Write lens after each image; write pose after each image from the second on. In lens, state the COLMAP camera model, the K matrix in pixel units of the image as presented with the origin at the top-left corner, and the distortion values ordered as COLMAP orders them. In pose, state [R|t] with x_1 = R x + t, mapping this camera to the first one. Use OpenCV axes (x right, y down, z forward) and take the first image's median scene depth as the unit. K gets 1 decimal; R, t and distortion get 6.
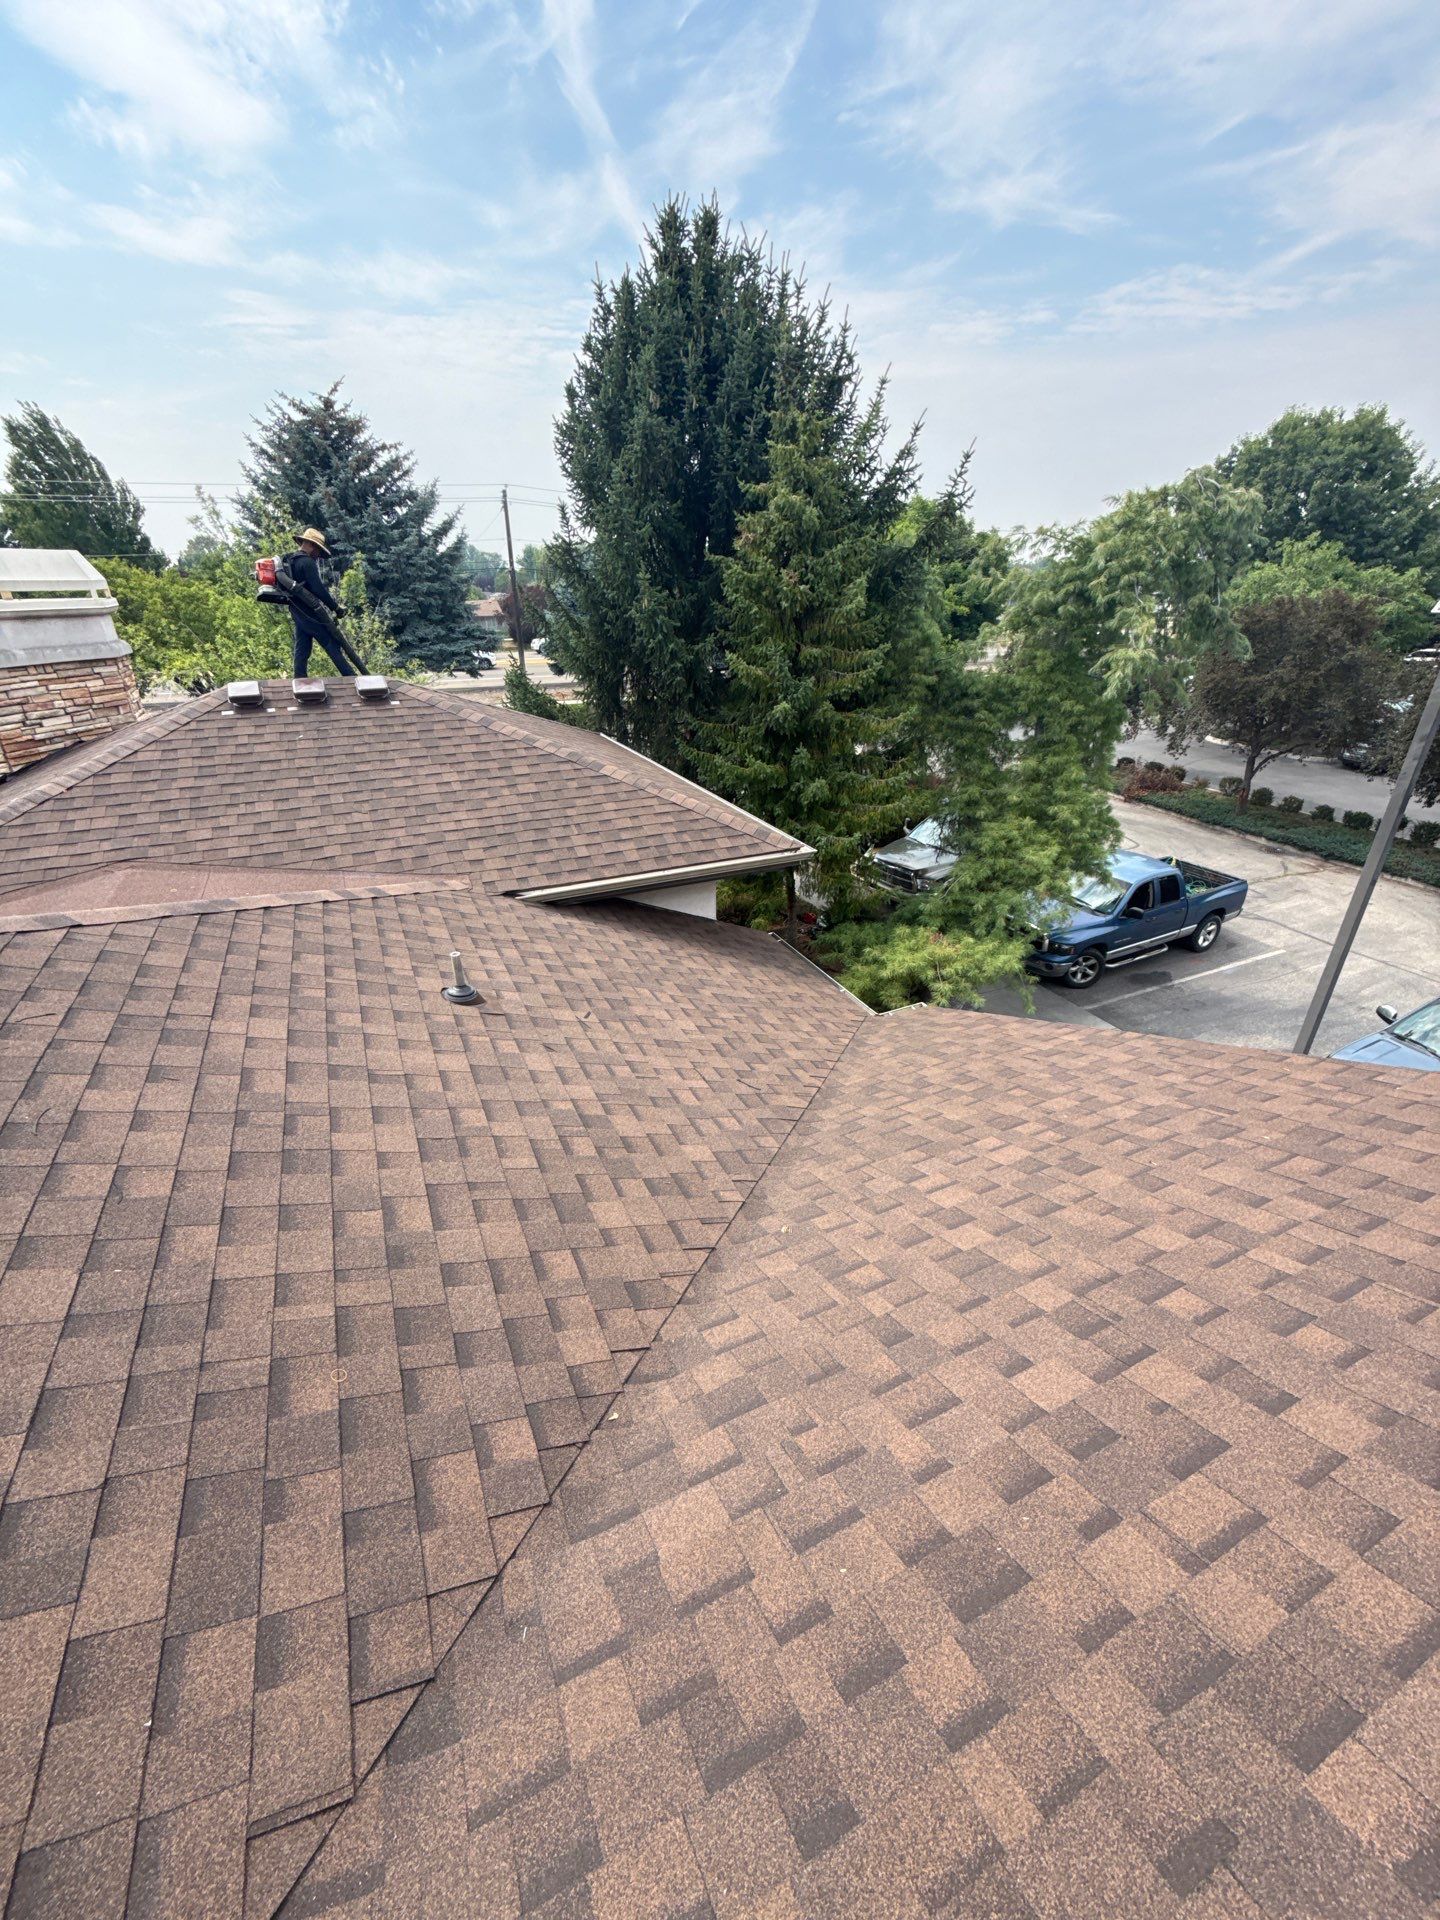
lens RADIAL K [[771.3, 0, 721.1], [0, 771.3, 961.9], [0, 0, 1]] dist [-0.000523, -0.000534]
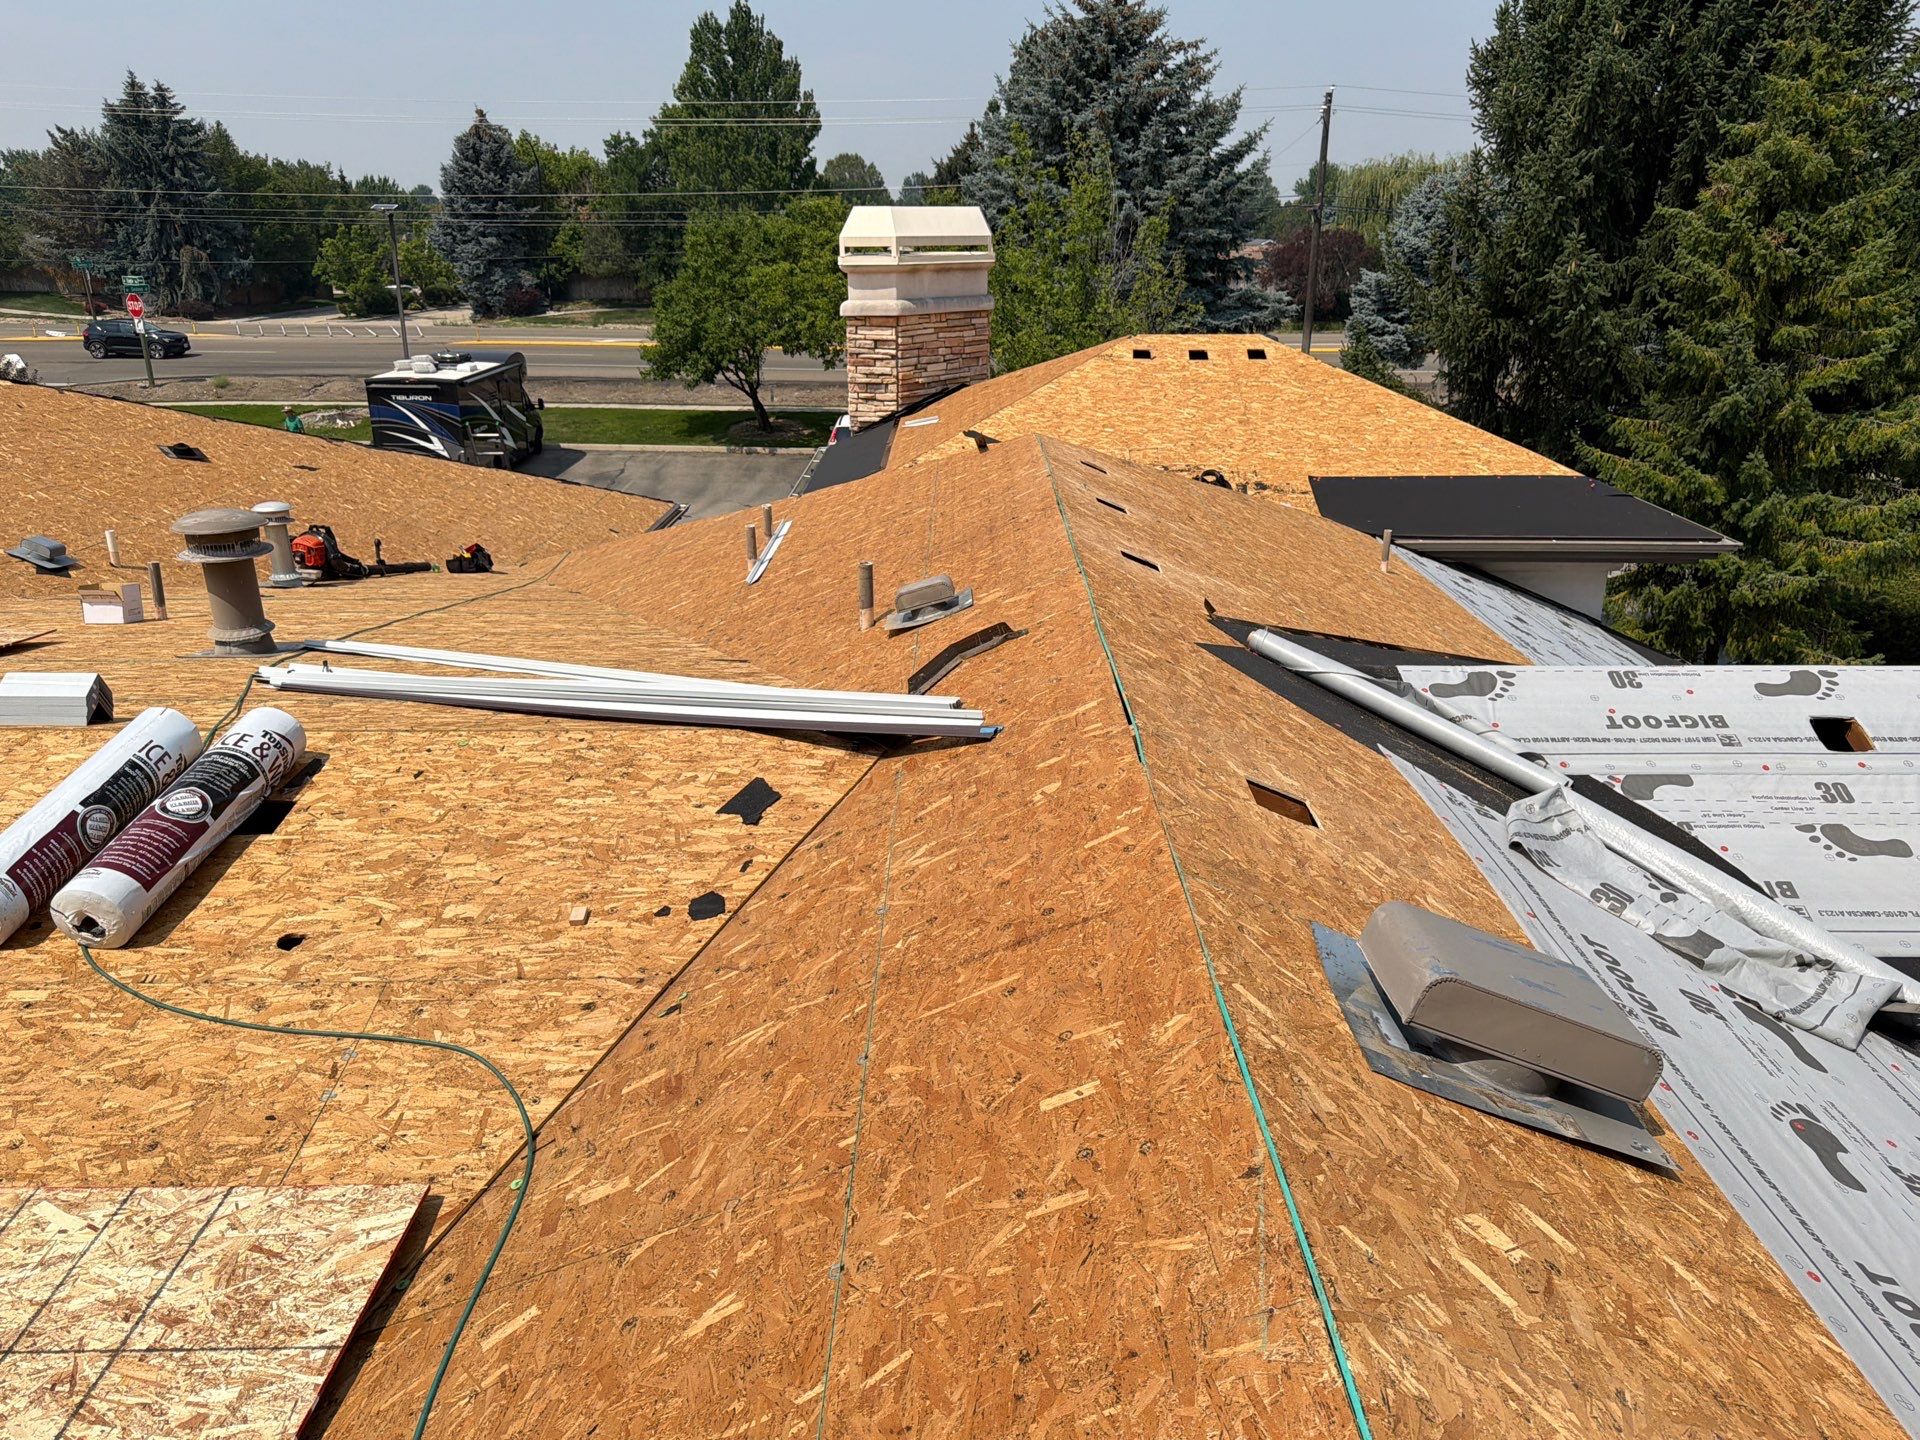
lens RADIAL K [[1350.4, 0, 955.3], [0, 1350.4, 719.3], [0, 0, 1]] dist [0.111877, -0.154728]
pose [[0.899709, 0.155968, -0.407673, -0.009053], [-0.199313, 0.977723, -0.065813, 0.195069], [0.388327, 0.140467, 0.910753, -0.433669]]
